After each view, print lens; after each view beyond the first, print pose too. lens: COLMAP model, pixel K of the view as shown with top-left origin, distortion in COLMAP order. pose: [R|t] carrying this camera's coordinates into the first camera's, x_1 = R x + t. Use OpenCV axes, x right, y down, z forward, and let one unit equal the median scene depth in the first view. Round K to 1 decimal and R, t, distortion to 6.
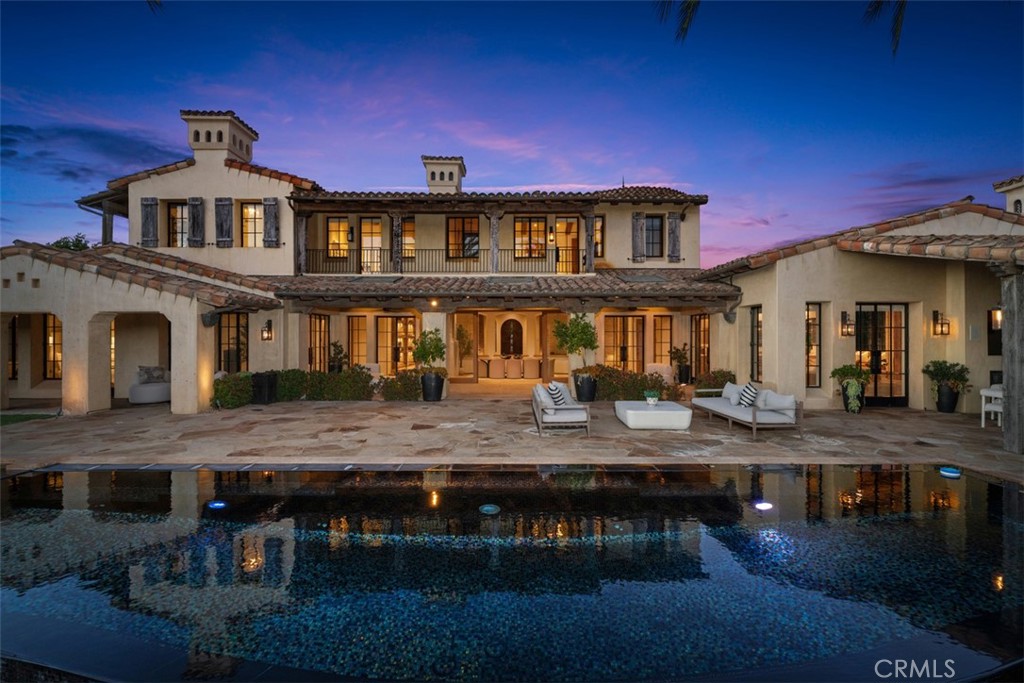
lens RADIAL K [[455.1, 0, 507.5], [0, 455.1, 348.7], [0, 0, 1]] dist [-0.000232, -0.000144]
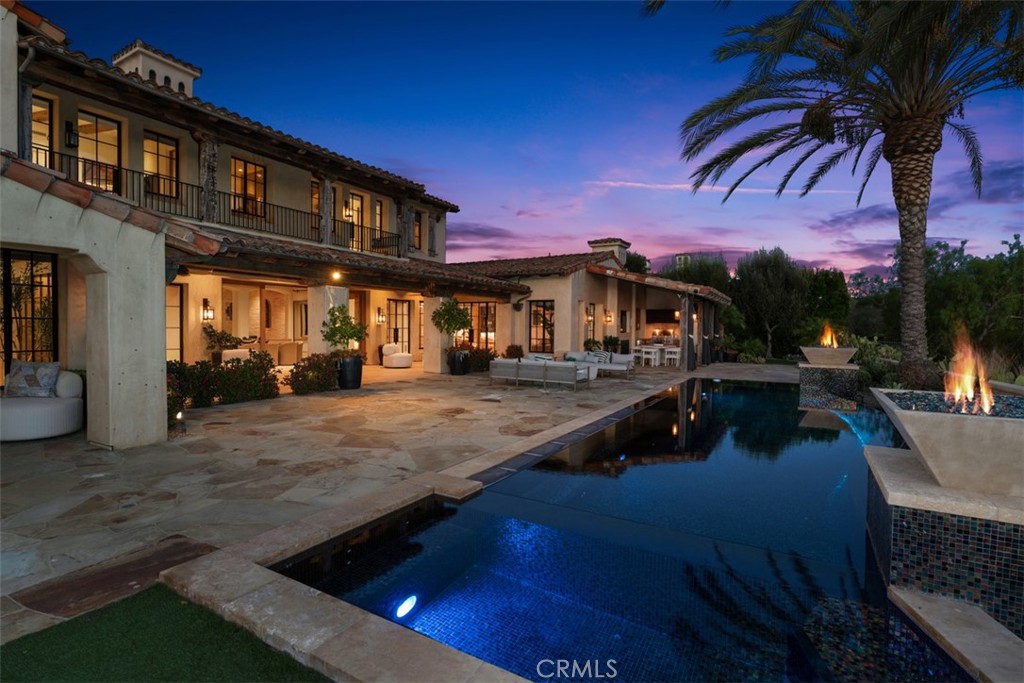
lens RADIAL K [[485.3, 0, 512.0], [0, 485.3, 341.5], [0, 0, 1]] dist [-0.014757, 0.000103]
pose [[0.486230, -0.018597, 0.873633, -0.678884], [0.005130, 0.999817, 0.018428, 0.007387], [-0.873816, -0.004478, 0.486237, 0.229773]]
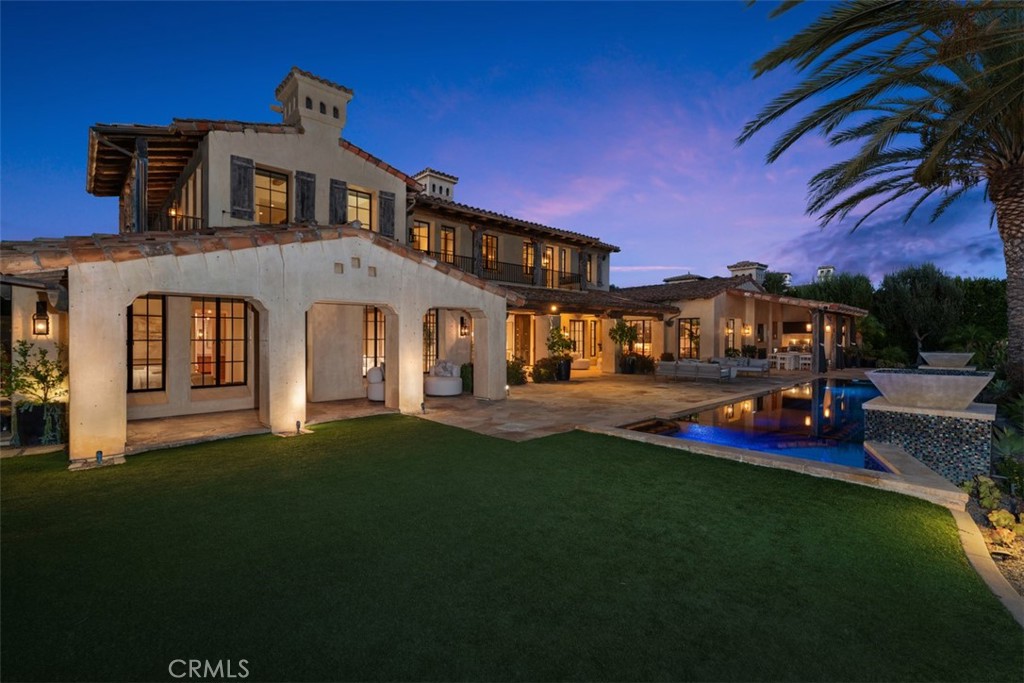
lens RADIAL K [[455.1, 0, 507.5], [0, 455.1, 348.7], [0, 0, 1]] dist [-0.000232, -0.000144]
pose [[0.717305, -0.016983, 0.696552, -1.028616], [0.015680, 0.999843, 0.008231, 0.005008], [-0.696583, 0.005018, 0.717459, 0.109365]]
